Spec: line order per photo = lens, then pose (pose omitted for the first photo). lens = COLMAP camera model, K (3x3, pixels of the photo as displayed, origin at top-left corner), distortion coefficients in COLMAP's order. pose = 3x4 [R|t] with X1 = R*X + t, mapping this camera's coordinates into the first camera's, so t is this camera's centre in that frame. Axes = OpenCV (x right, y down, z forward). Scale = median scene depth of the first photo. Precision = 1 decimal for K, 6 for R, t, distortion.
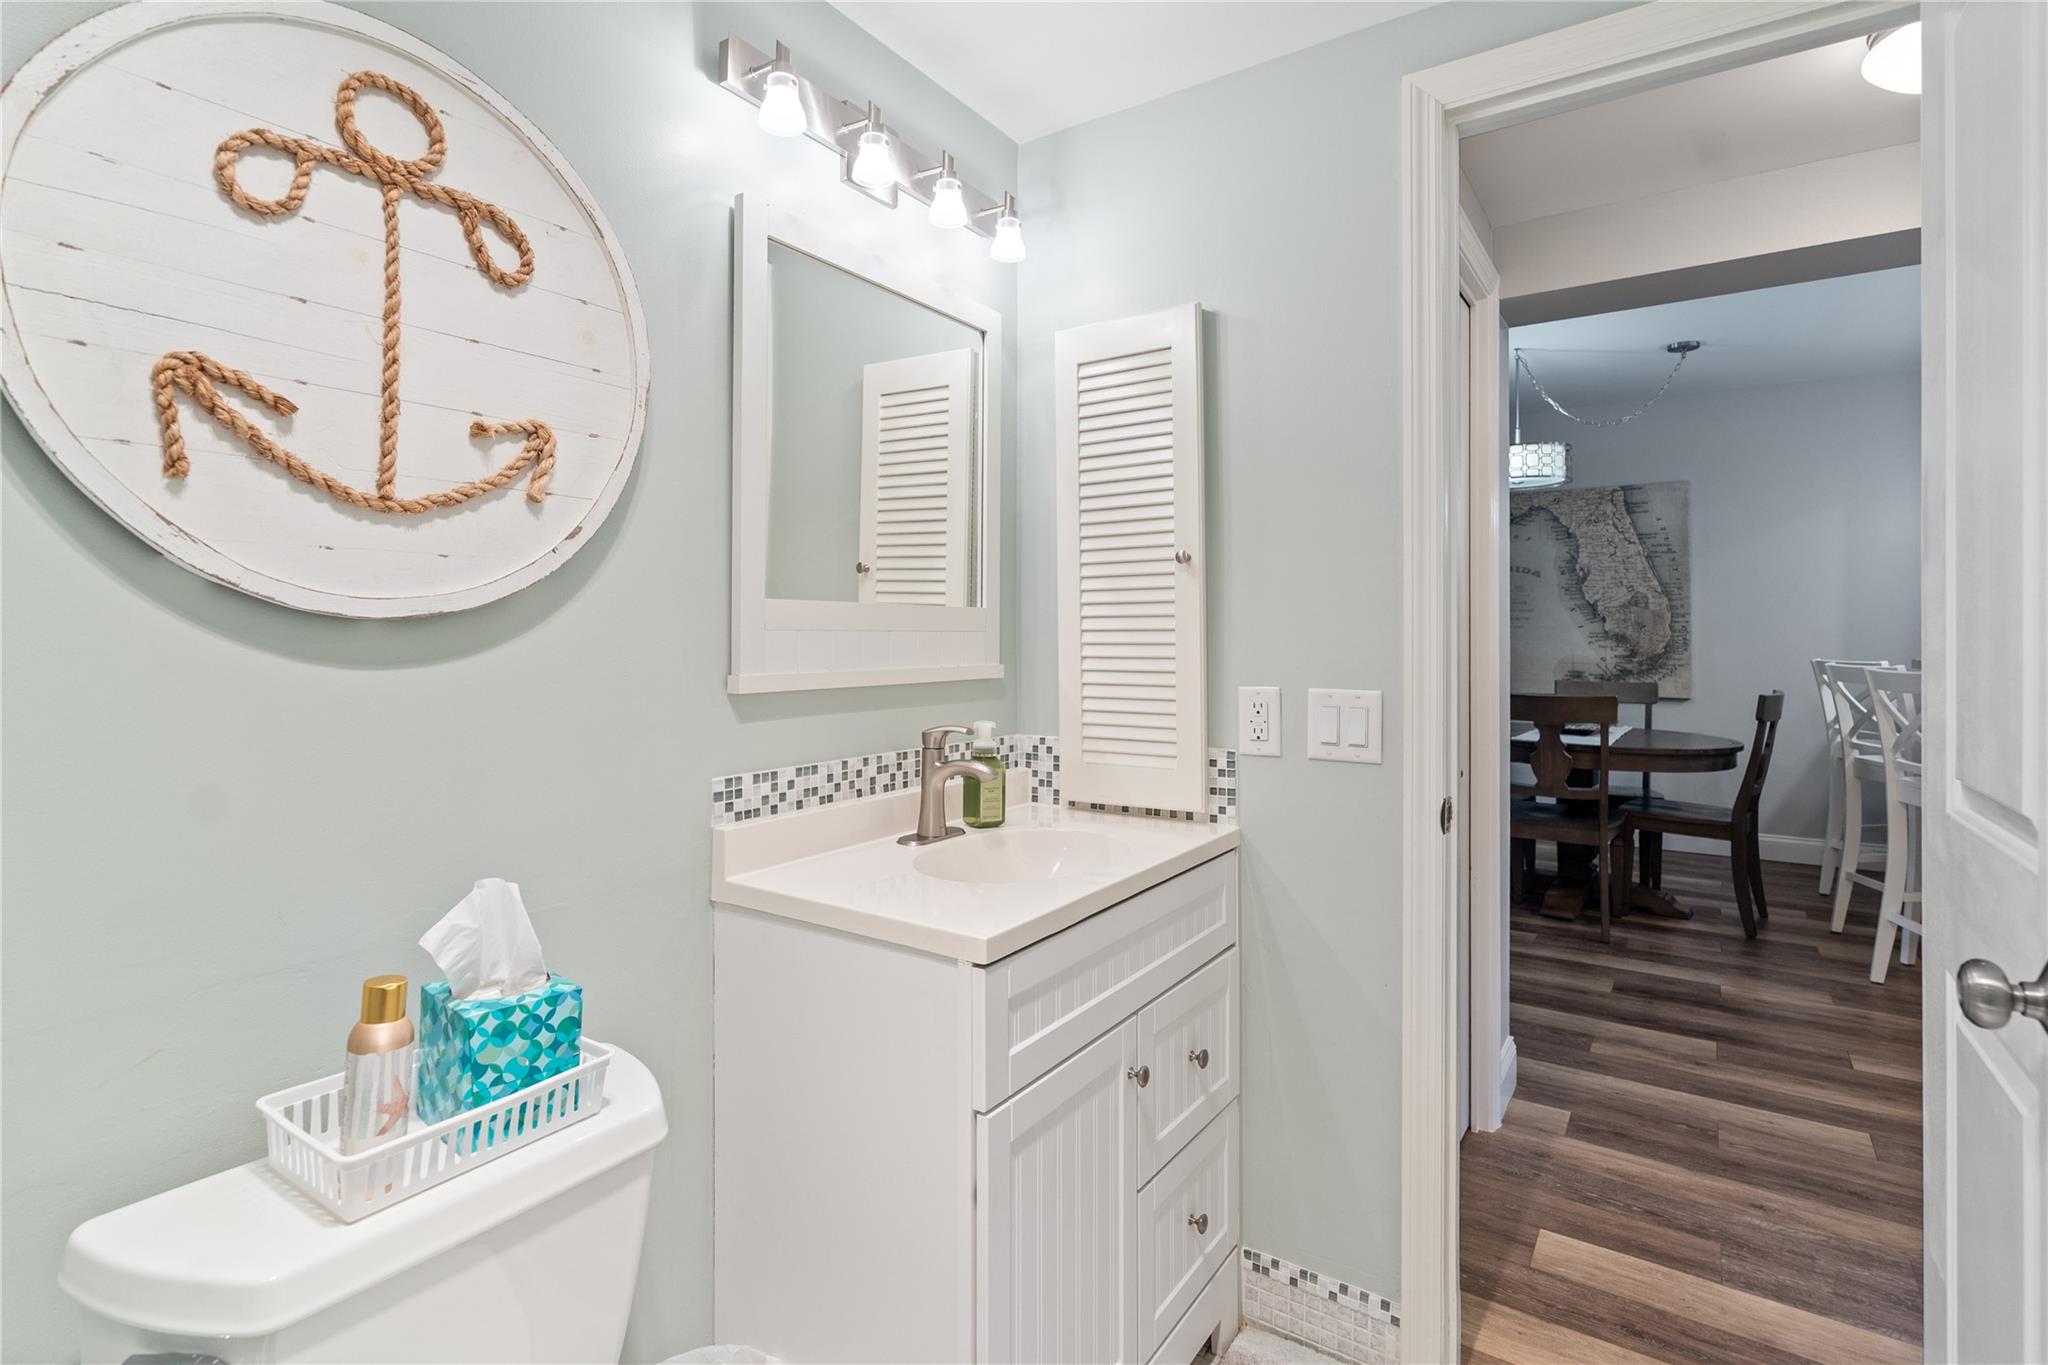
lens RADIAL K [[956.4, 0, 1032.9], [0, 956.4, 622.7], [0, 0, 1]] dist [-0.010681, 0.004984]
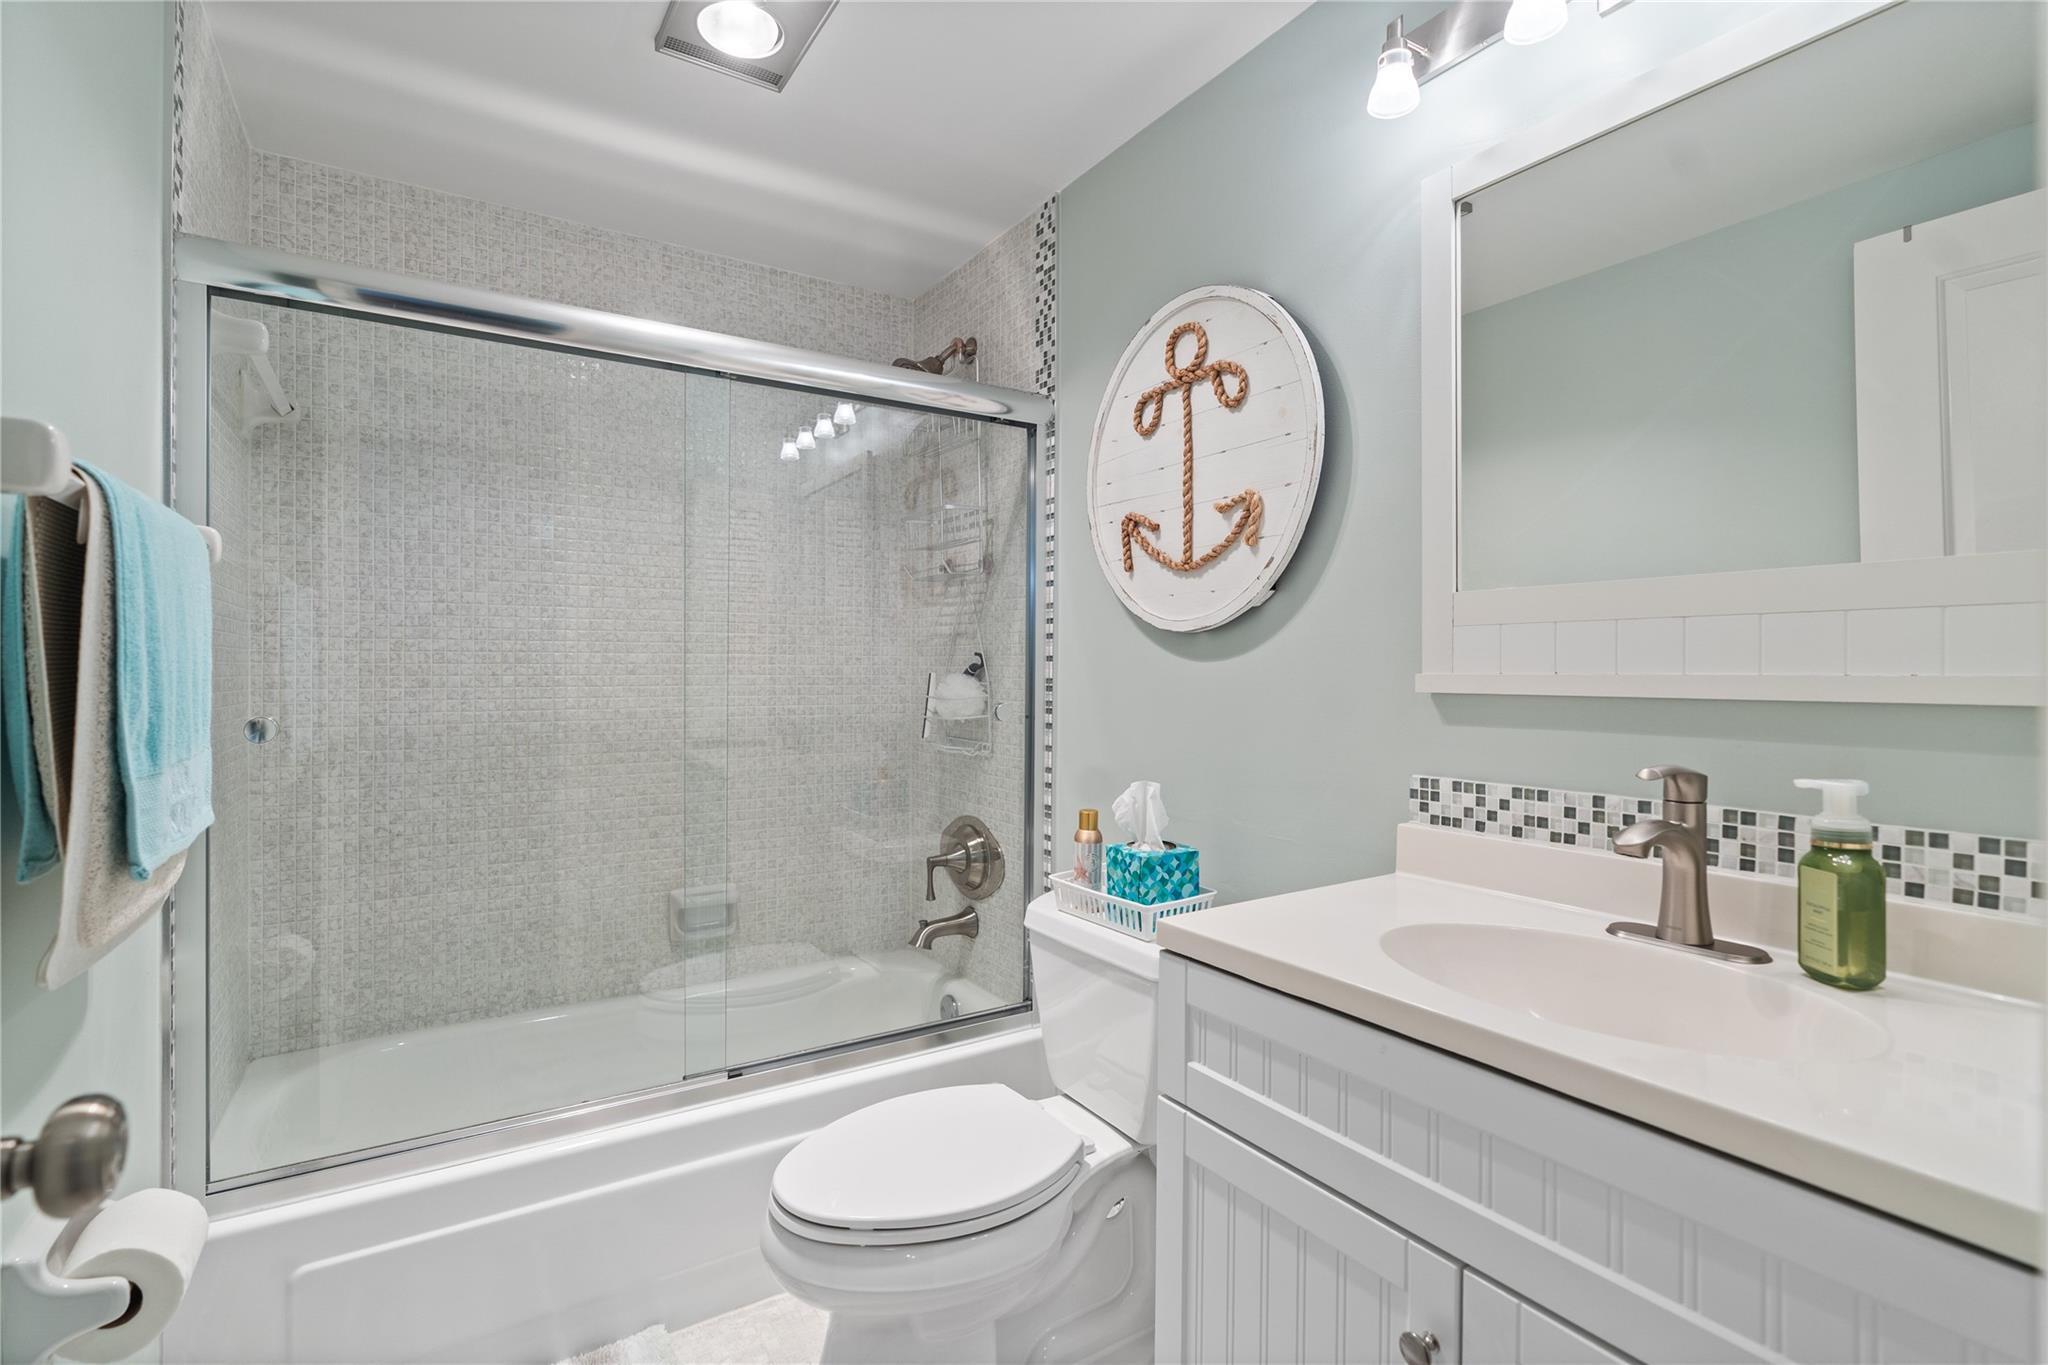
lens RADIAL K [[956.4, 0, 1031.5], [0, 956.4, 676.0], [0, 0, 1]] dist [-0.010681, 0.004984]
pose [[-0.393385, -0.000505, -0.919374, 0.732846], [0.009722, 0.999942, -0.004709, 0.056995], [0.919323, -0.010791, -0.393357, 0.996221]]
